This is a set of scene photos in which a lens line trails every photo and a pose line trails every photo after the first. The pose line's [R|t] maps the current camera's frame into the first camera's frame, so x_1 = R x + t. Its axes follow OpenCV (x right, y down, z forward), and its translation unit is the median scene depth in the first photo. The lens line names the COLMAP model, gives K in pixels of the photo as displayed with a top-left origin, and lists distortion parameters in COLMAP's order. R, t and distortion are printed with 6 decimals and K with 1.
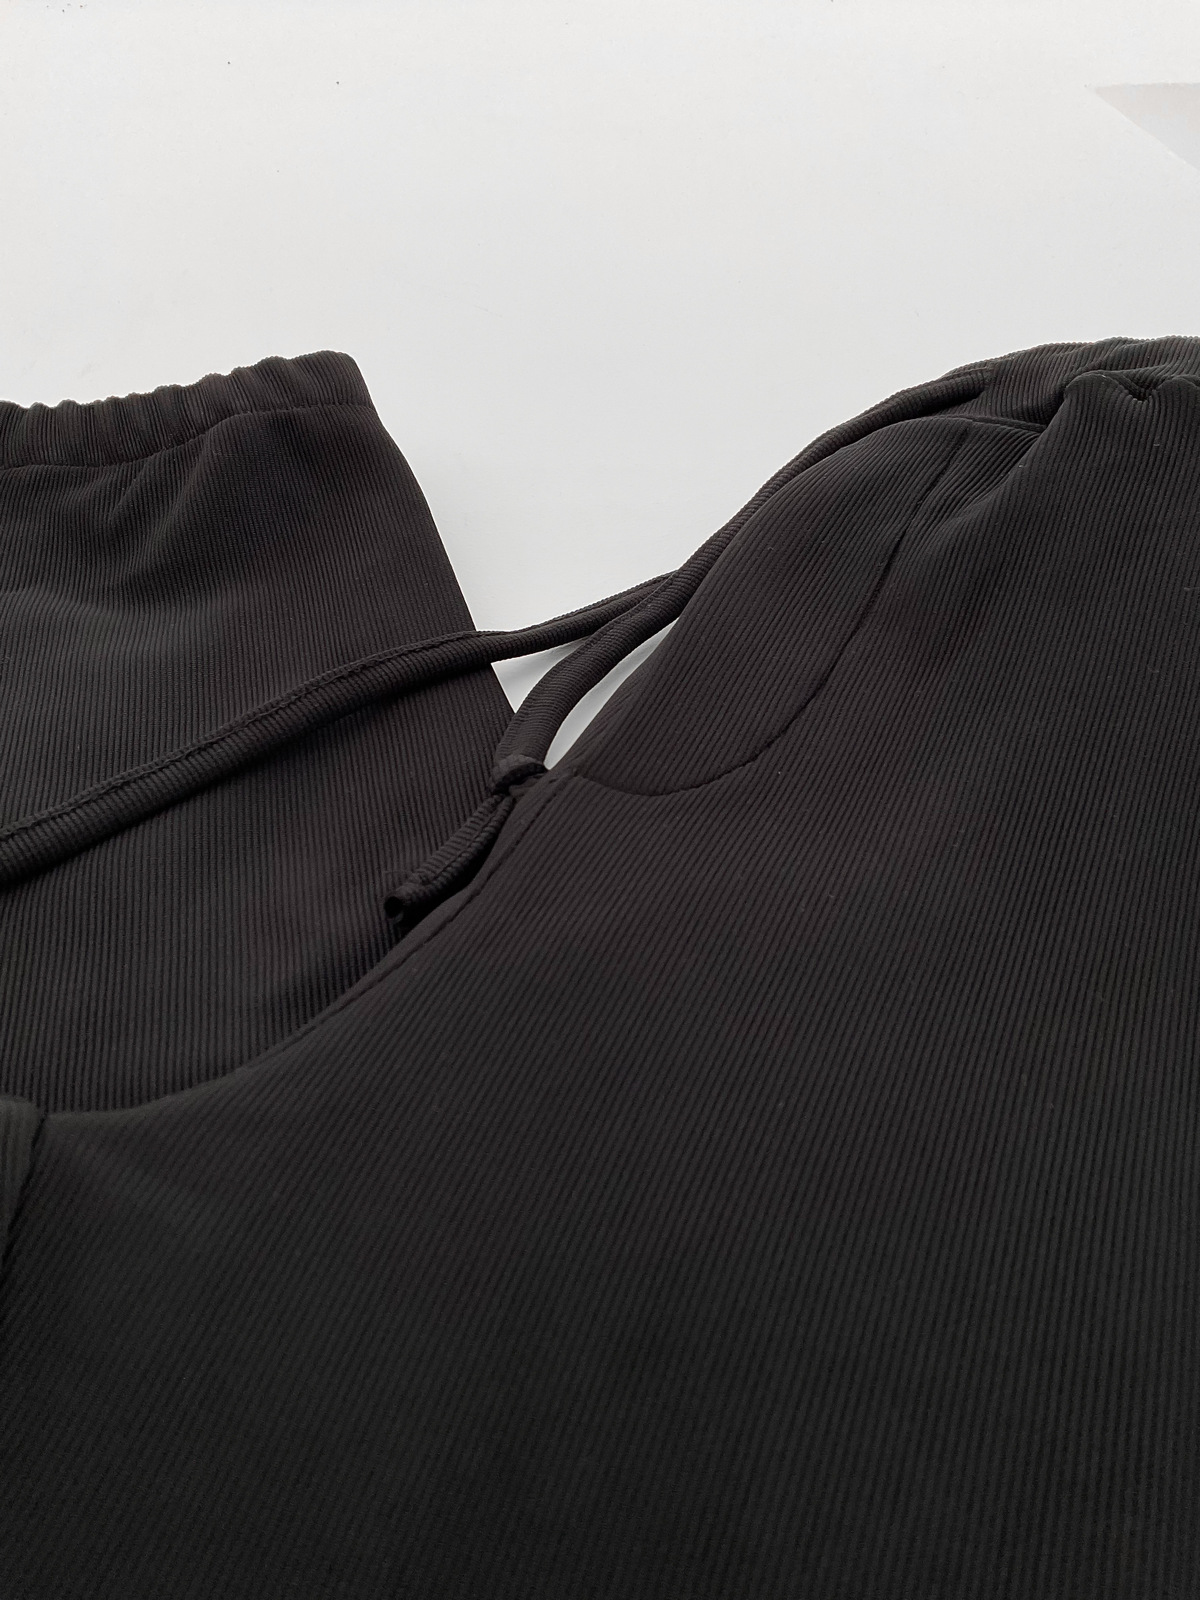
lens RADIAL K [[1381.8, 0, 601.6], [0, 1381.8, 798.8], [0, 0, 1]] dist [-0.007977, -0.006880]
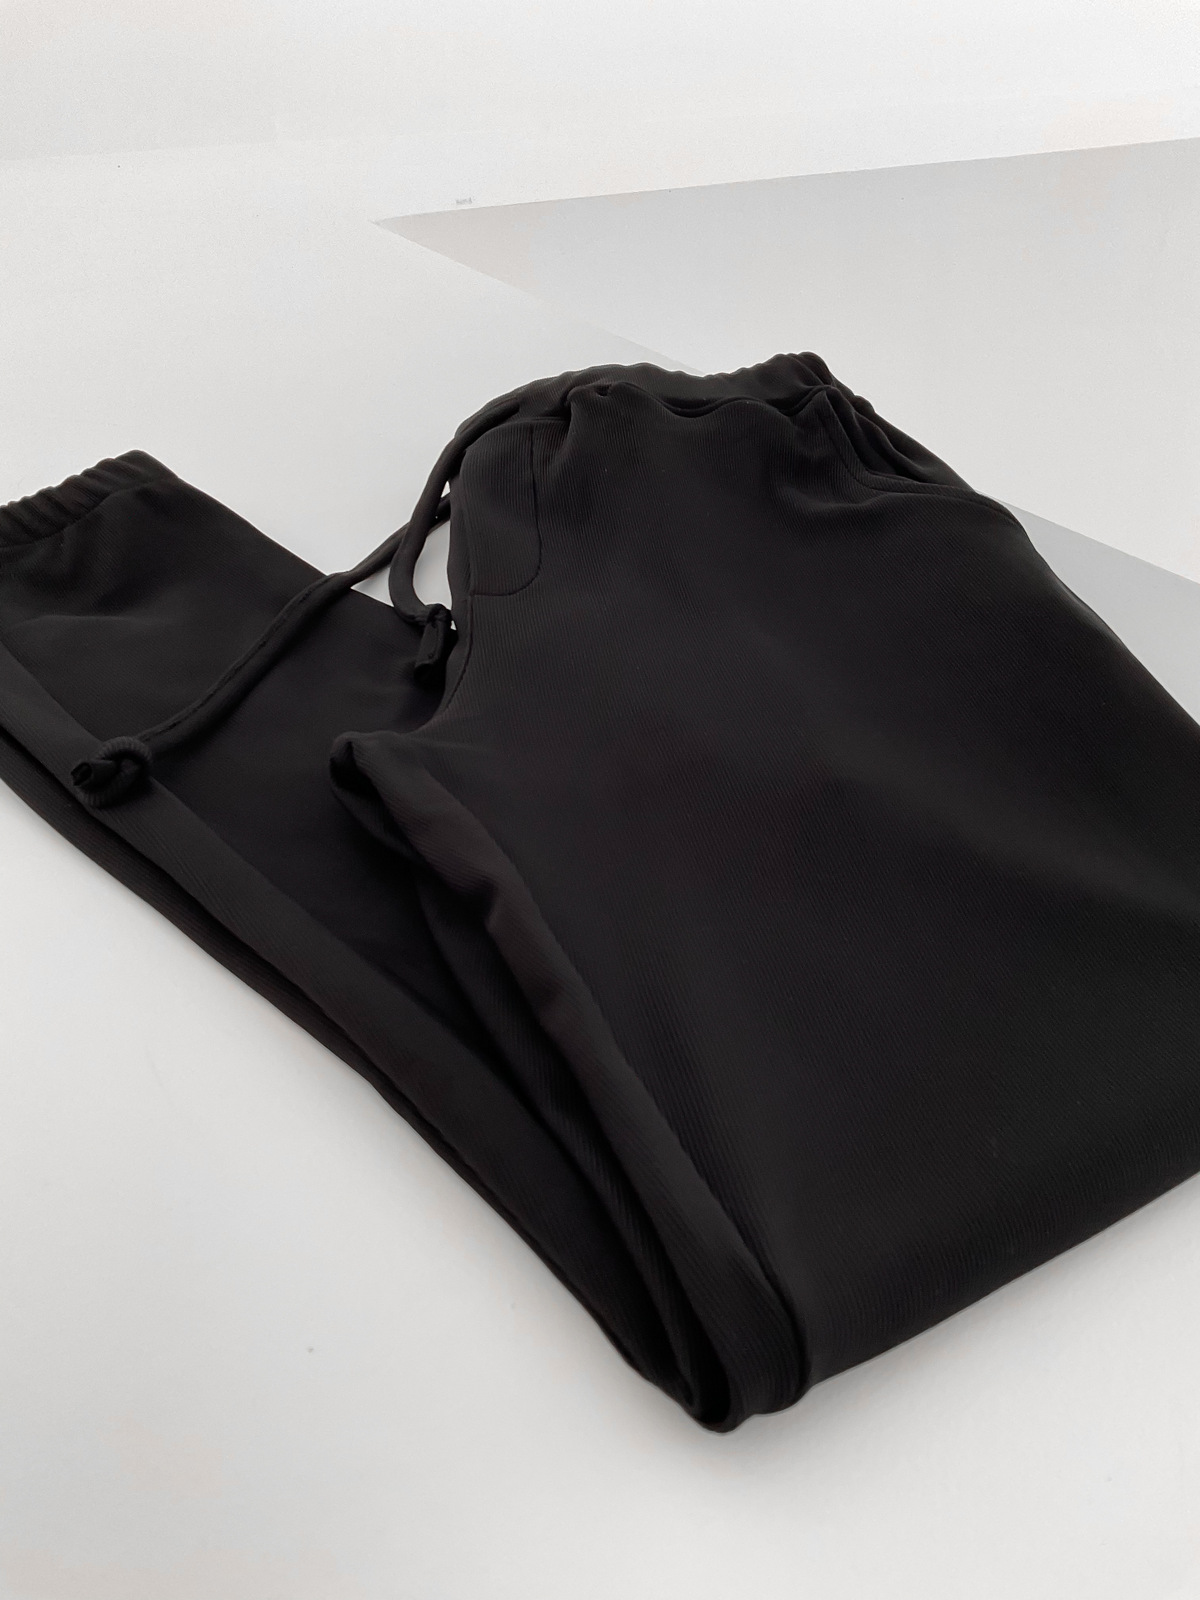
lens RADIAL K [[1381.8, 0, 599.0], [0, 1381.8, 800.0], [0, 0, 1]] dist [-0.007977, -0.006880]
pose [[0.828690, -0.286666, 0.480723, -0.728827], [0.311708, 0.949735, 0.029014, 0.210089], [-0.464877, 0.125801, 0.876392, -0.694223]]
